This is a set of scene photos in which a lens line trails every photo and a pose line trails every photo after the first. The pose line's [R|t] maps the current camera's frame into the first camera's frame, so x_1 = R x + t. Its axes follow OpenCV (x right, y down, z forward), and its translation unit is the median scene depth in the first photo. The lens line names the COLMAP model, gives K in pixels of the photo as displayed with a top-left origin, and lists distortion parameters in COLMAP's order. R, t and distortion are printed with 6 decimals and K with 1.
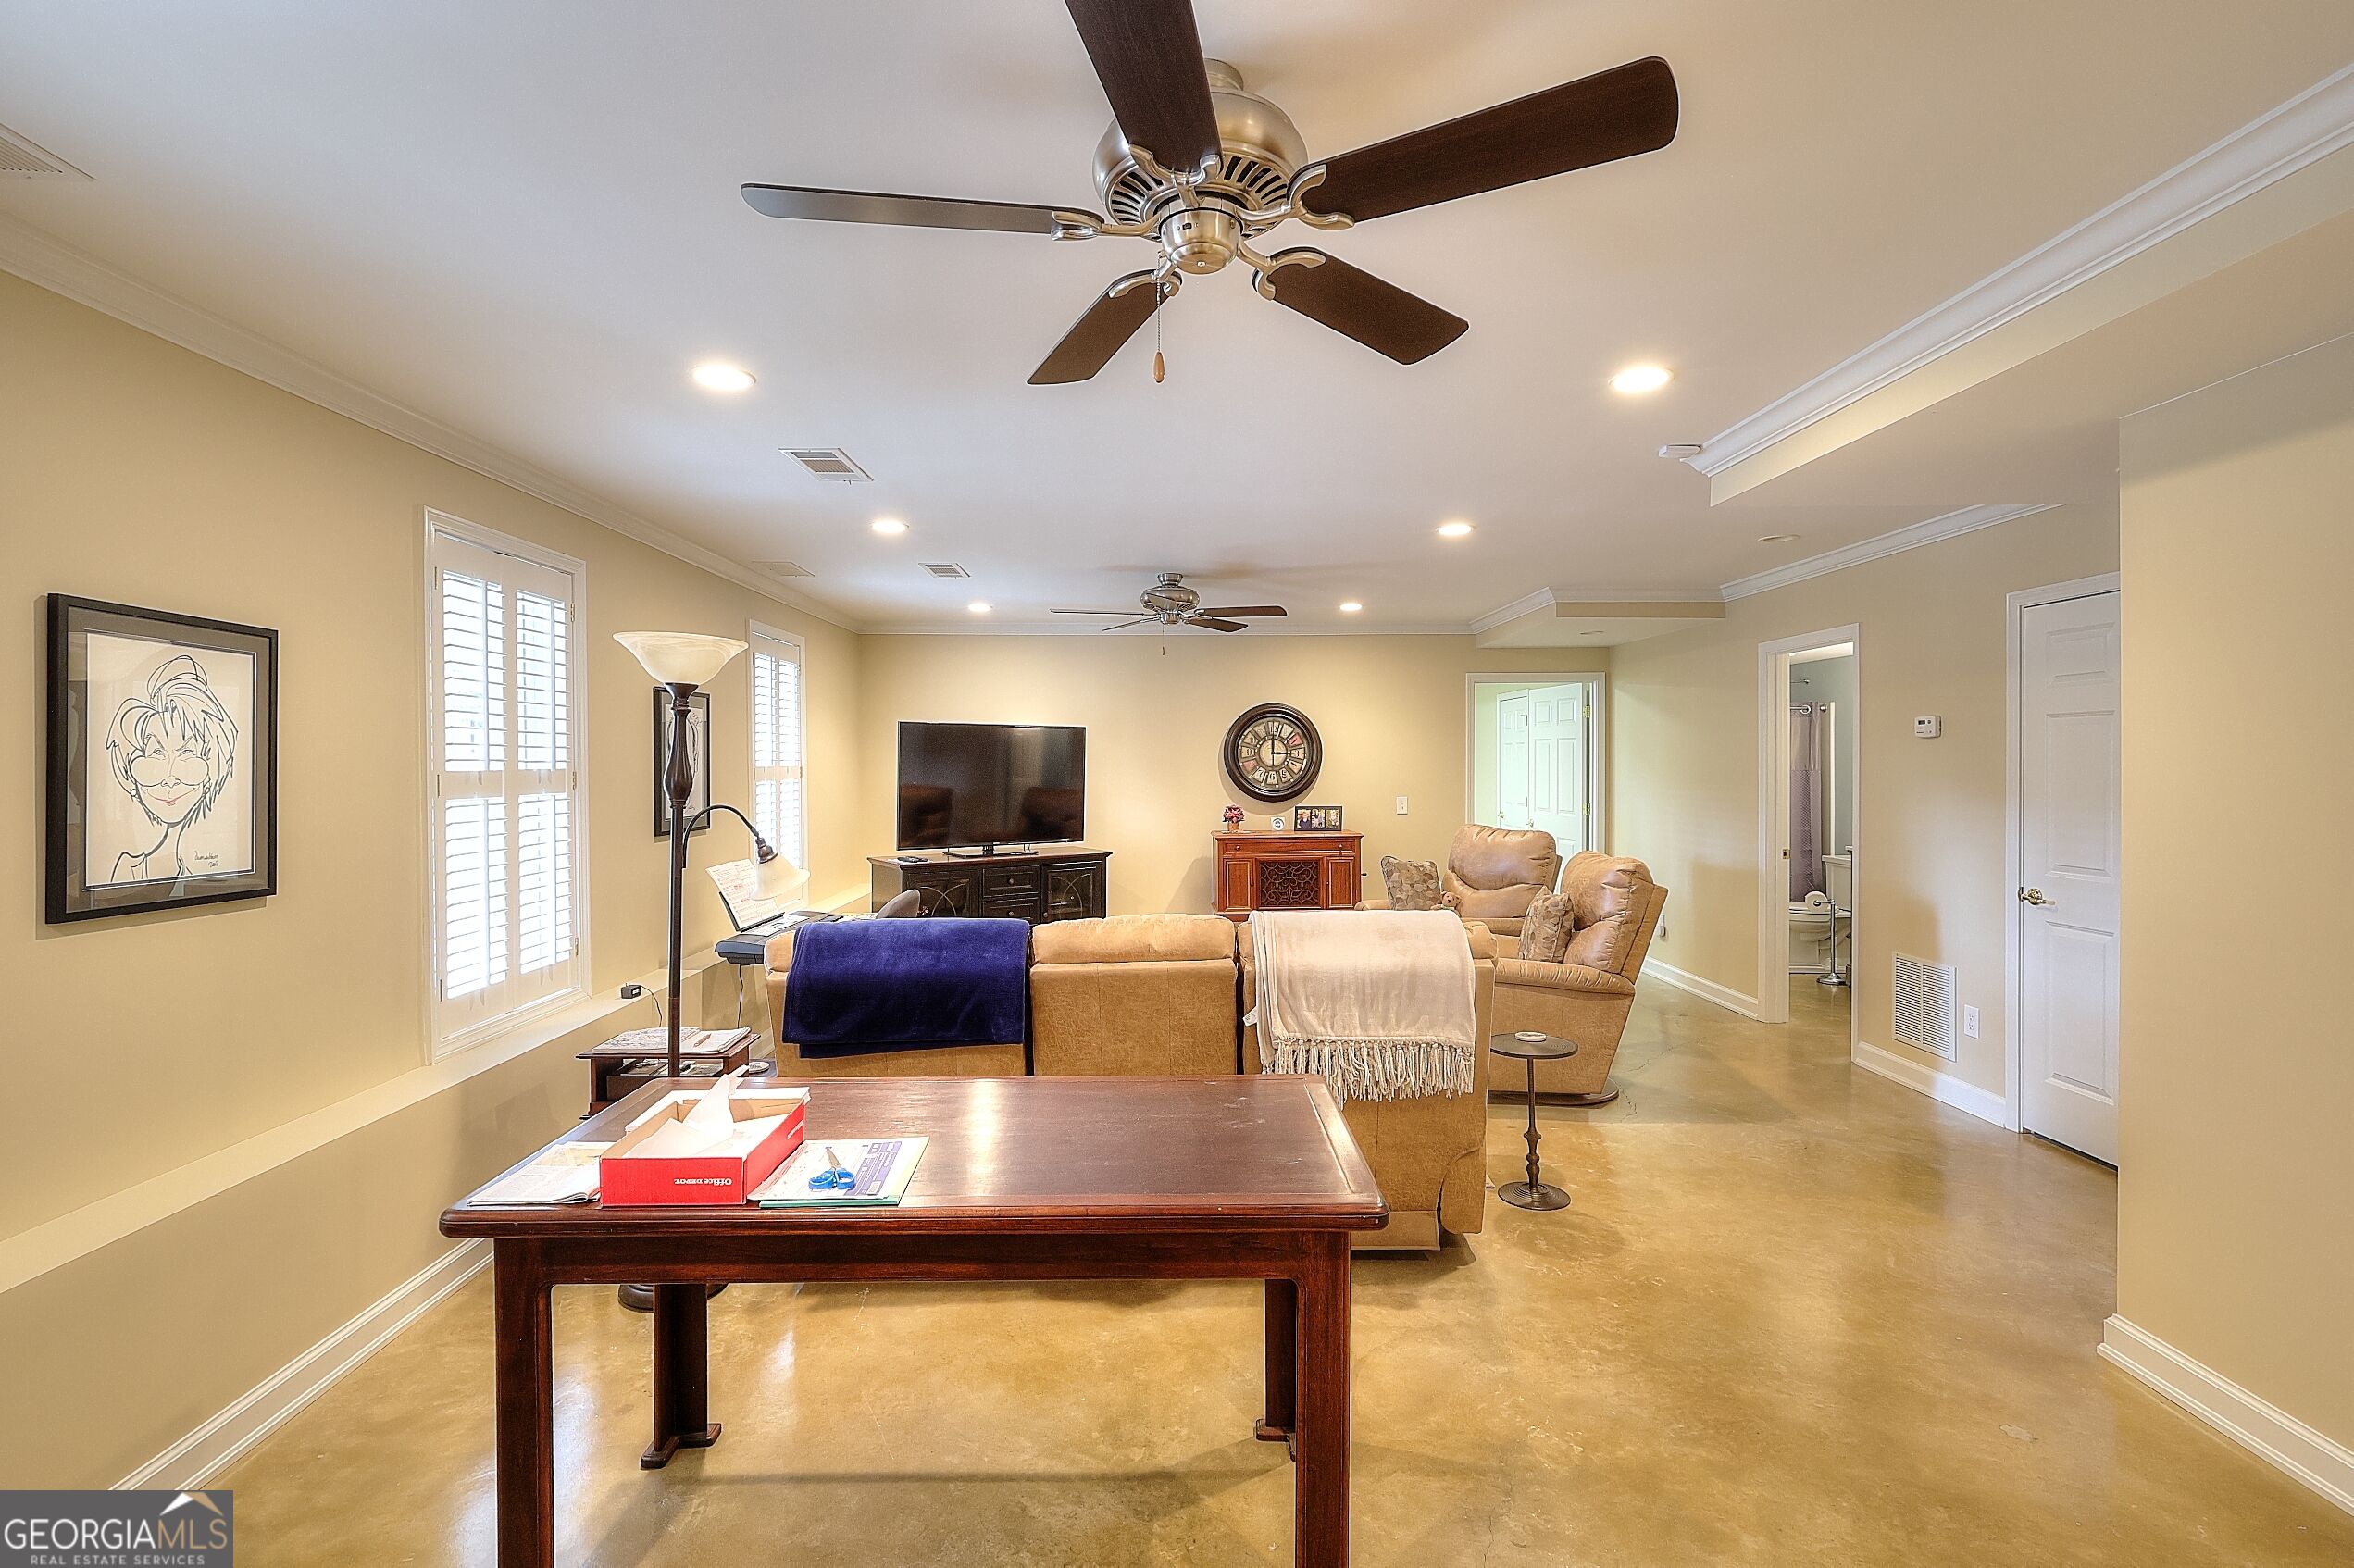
lens RADIAL K [[1104.3, 0, 1168.6], [0, 1104.3, 759.5], [0, 0, 1]] dist [-0.003043, 0.000299]
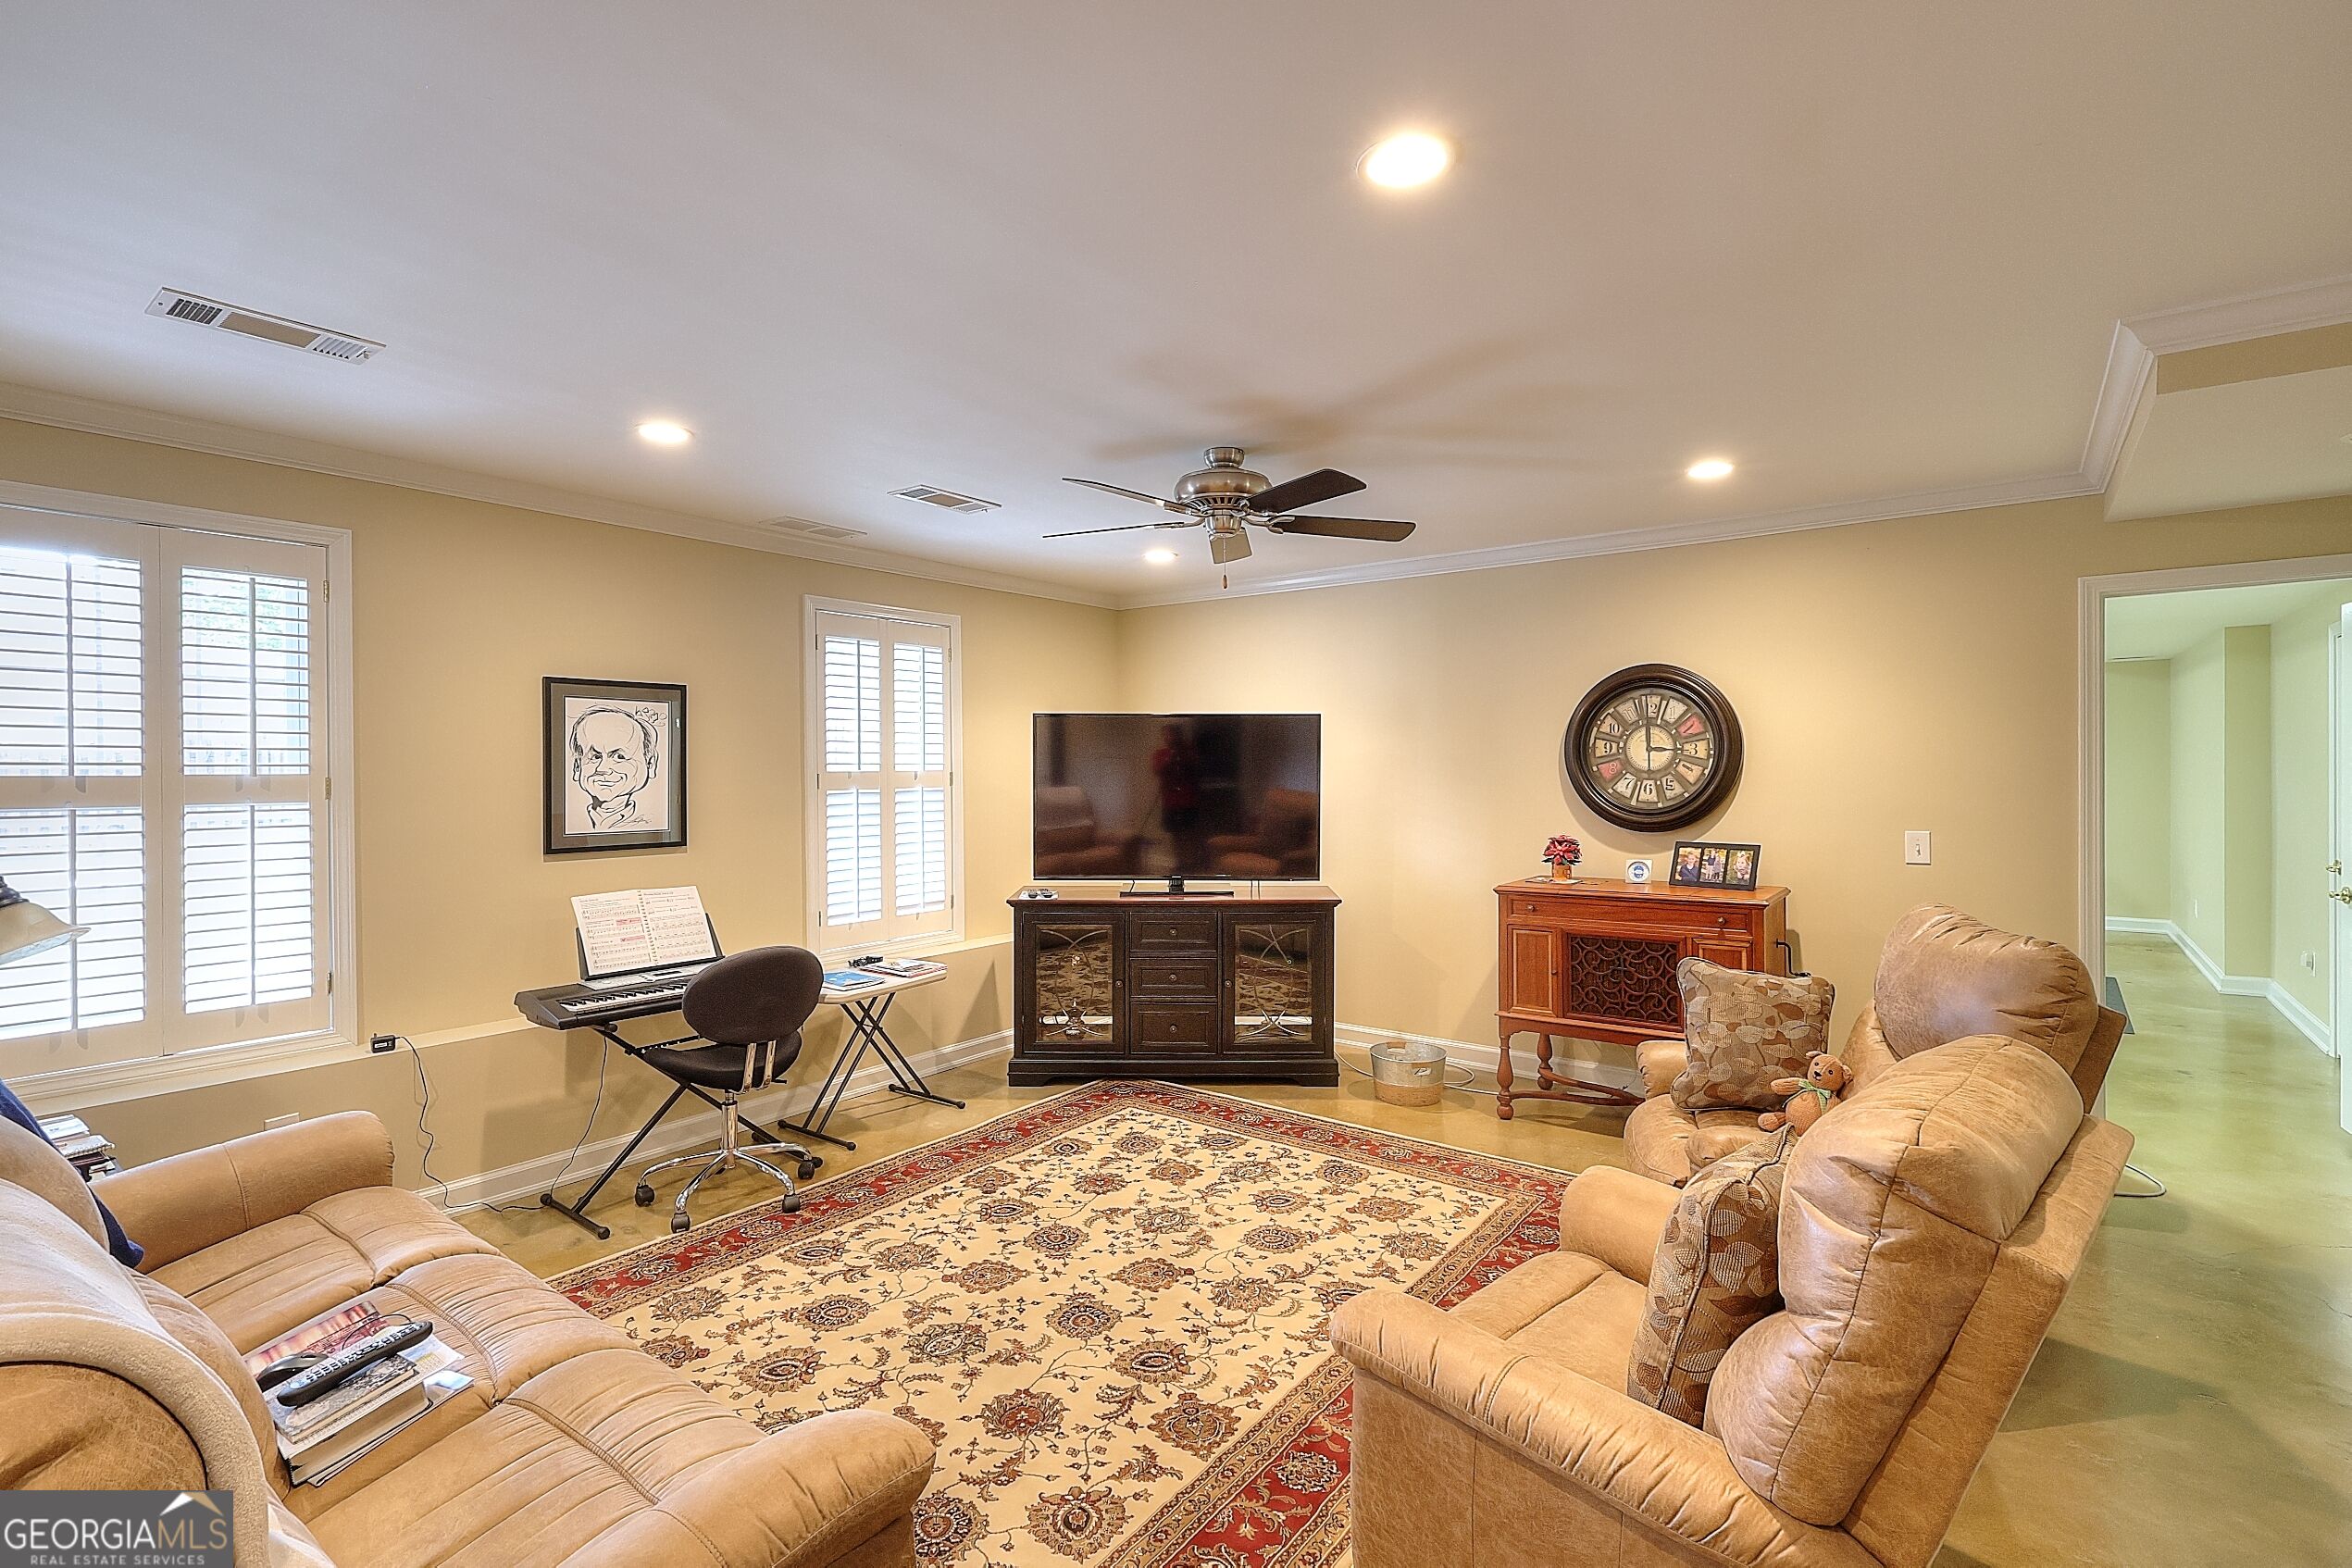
lens RADIAL K [[1103.4, 0, 1167.6], [0, 1103.4, 759.5], [0, 0, 1]] dist [-0.003043, 0.000299]
pose [[0.783818, -0.002727, -0.620985, 0.263653], [0.002256, 0.999996, -0.001544, 0.000047], [0.620987, -0.000191, 0.783821, 0.390709]]
